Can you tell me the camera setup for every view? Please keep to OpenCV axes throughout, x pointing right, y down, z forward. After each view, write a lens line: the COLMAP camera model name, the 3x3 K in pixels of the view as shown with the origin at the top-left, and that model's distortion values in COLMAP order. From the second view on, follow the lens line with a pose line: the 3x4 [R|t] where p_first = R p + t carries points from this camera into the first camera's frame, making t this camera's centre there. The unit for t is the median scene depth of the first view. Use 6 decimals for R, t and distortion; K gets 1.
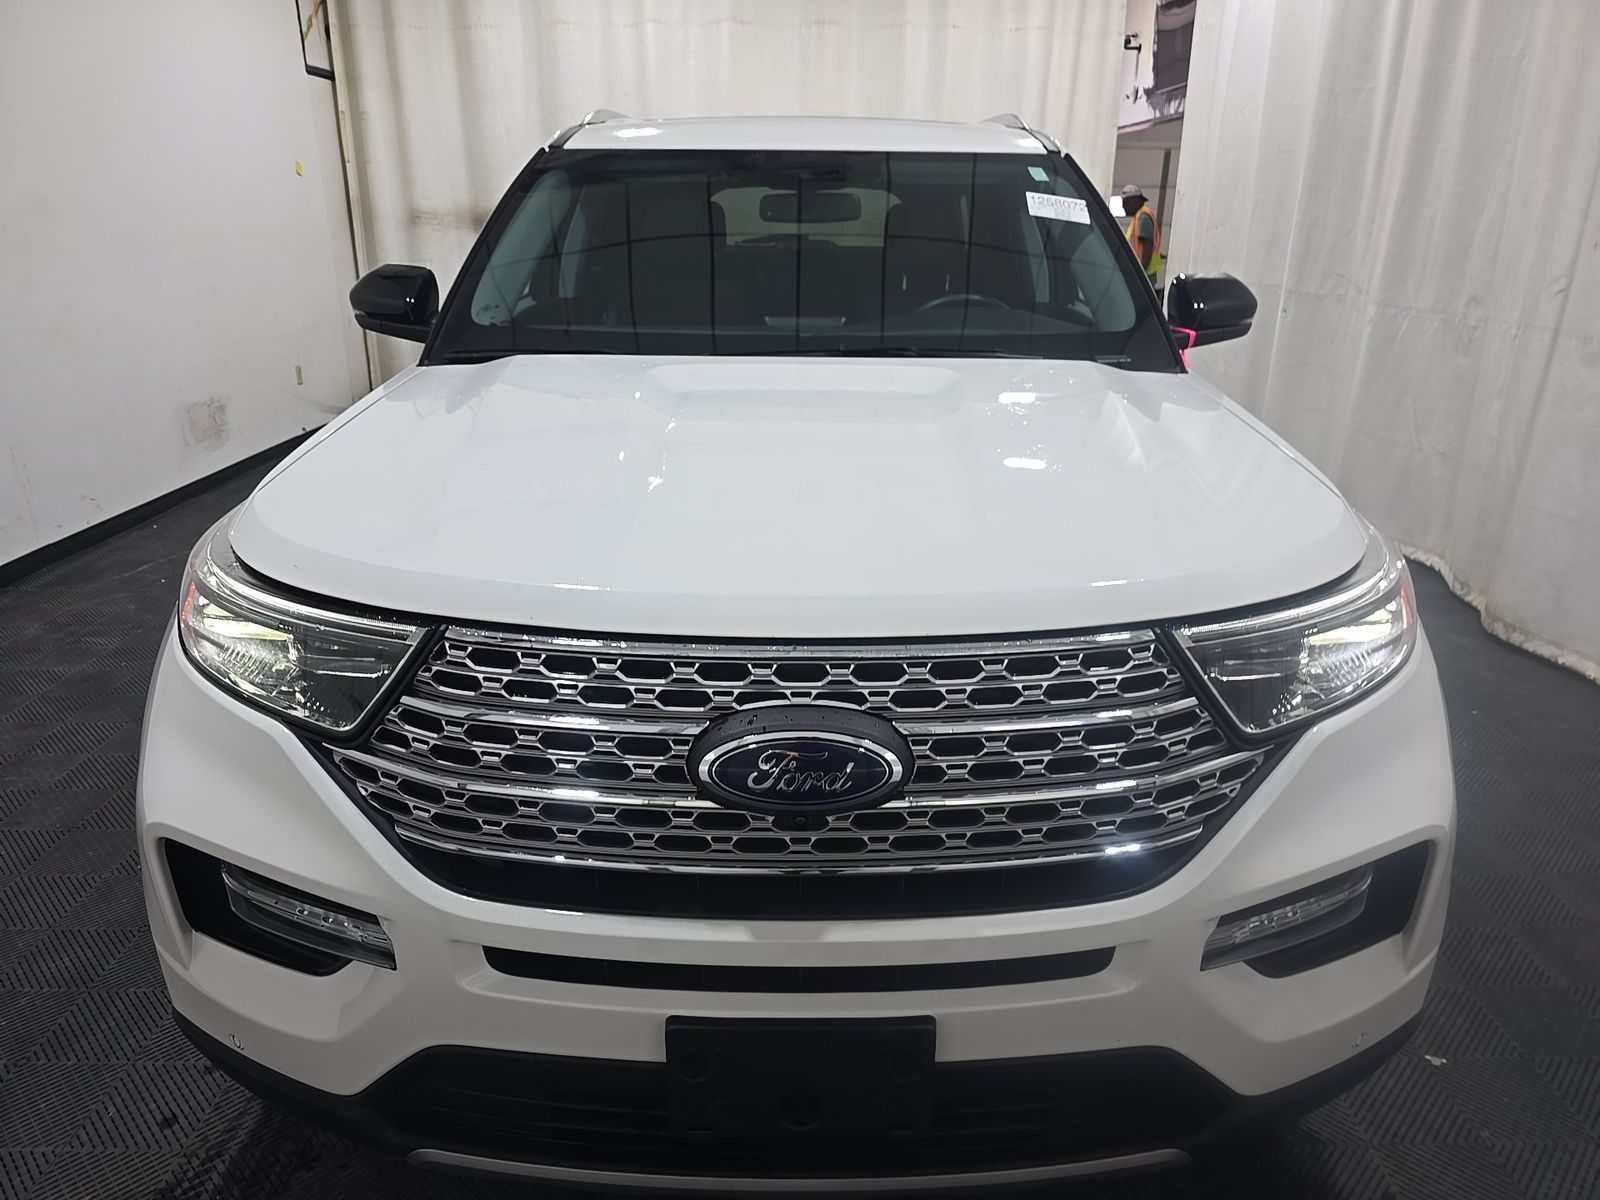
lens RADIAL K [[1085.2, 0, 826.2], [0, 1085.2, 600.2], [0, 0, 1]] dist [0.001236, 0.001527]
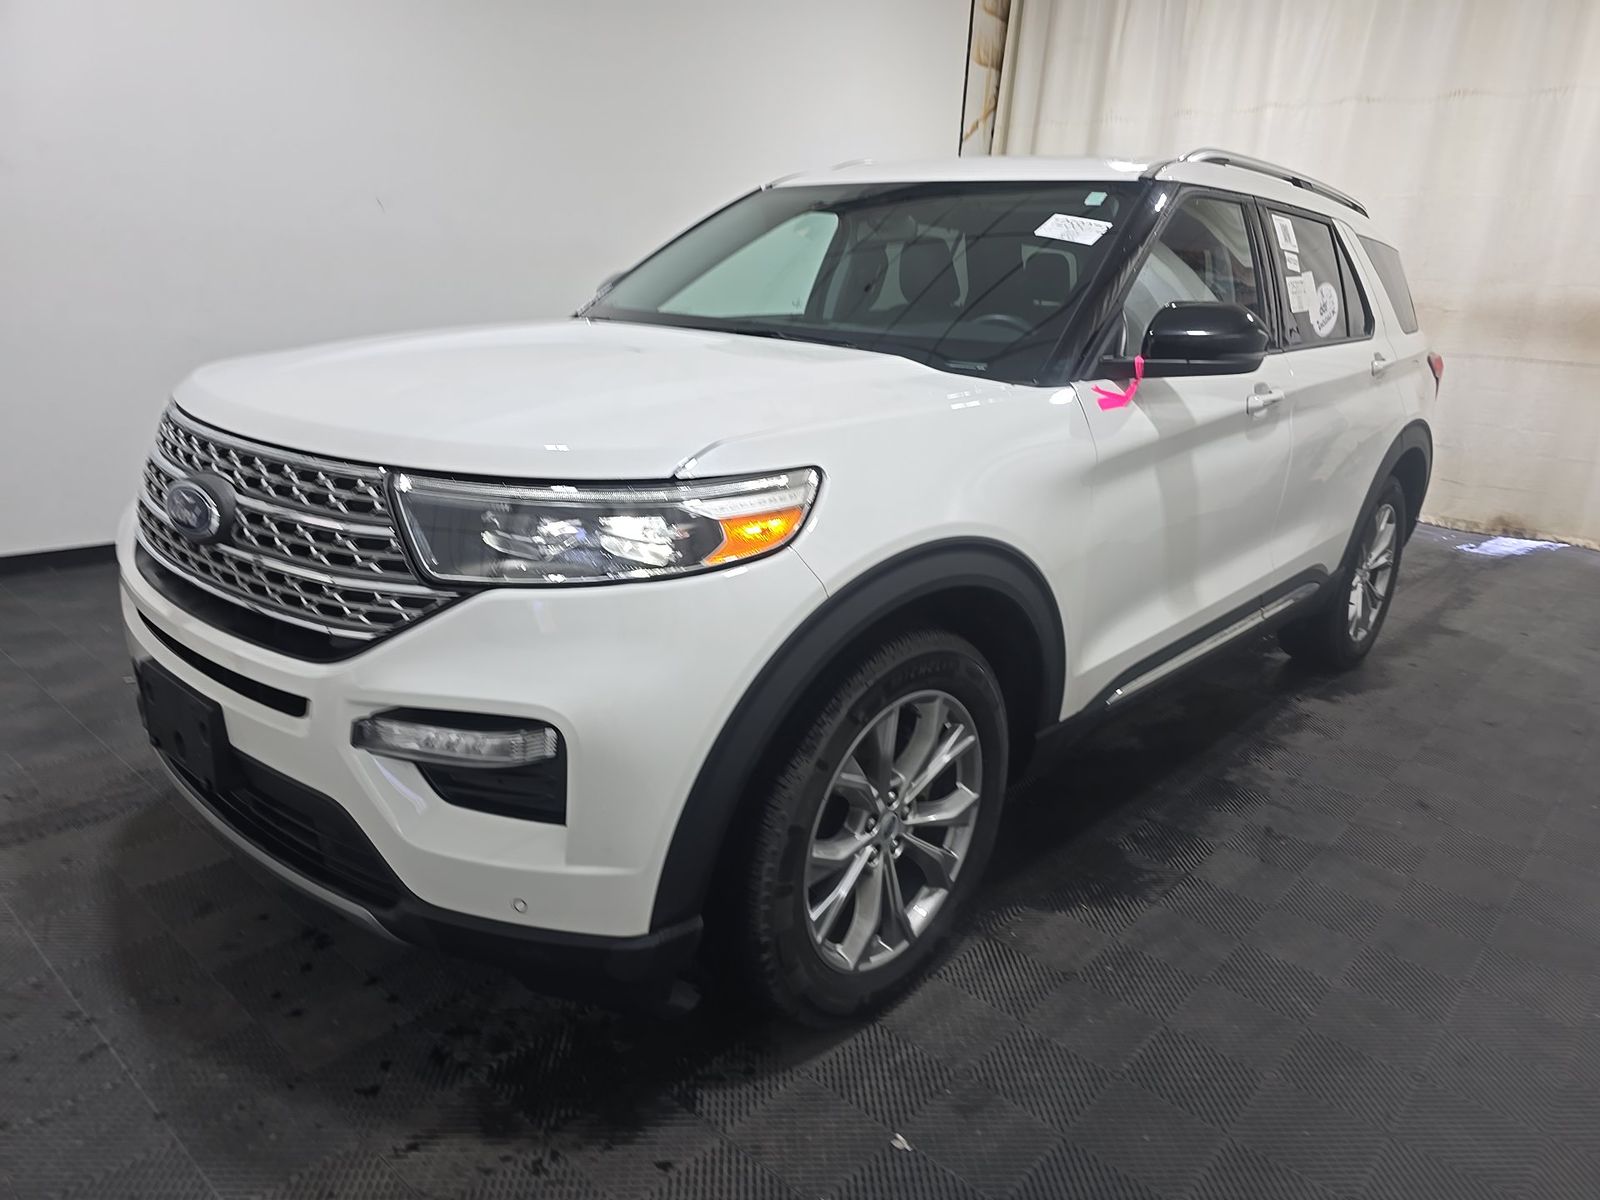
lens RADIAL K [[1085.2, 0, 826.2], [0, 1085.2, 600.2], [0, 0, 1]] dist [0.001236, 0.001527]
pose [[0.747674, 0.216767, -0.627691, 0.971233], [-0.271956, 0.962273, 0.008372, 0.013184], [0.605825, 0.164445, 0.778418, 0.215165]]
